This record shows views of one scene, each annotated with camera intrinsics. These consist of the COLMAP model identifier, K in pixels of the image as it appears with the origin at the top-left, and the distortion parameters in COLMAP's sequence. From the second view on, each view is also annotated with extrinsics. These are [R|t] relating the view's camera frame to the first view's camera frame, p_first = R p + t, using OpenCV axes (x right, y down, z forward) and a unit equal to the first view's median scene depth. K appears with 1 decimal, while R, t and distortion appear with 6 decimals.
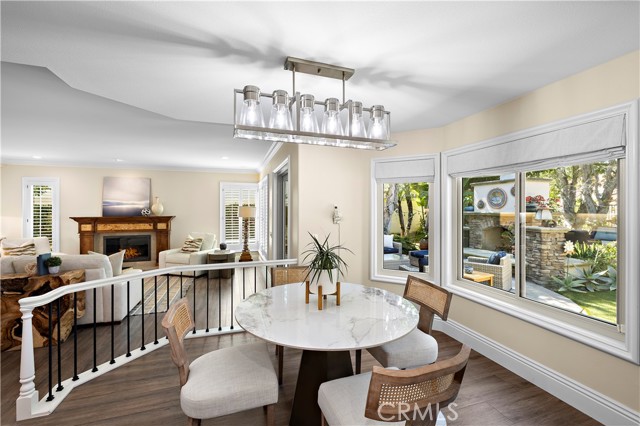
lens RADIAL K [[270.6, 0, 320.9], [0, 270.6, 210.9], [0, 0, 1]] dist [0.001963, -0.000304]
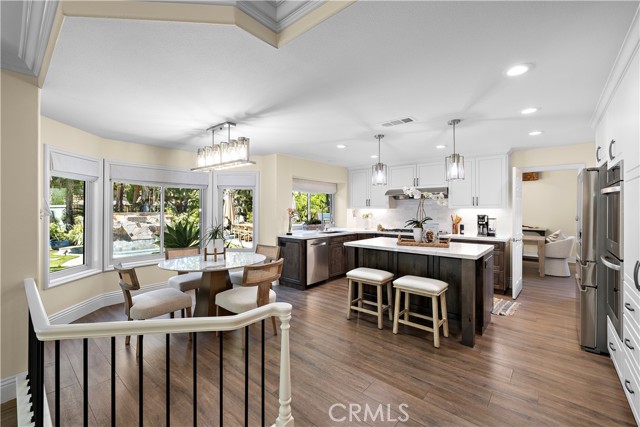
lens RADIAL K [[270.6, 0, 320.9], [0, 270.6, 209.5], [0, 0, 1]] dist [0.001963, -0.000304]
pose [[-0.515537, -0.000029, 0.856867, -0.516961], [0.003415, 0.999992, 0.002089, 0.005652], [-0.856860, 0.004003, -0.515533, 0.371585]]
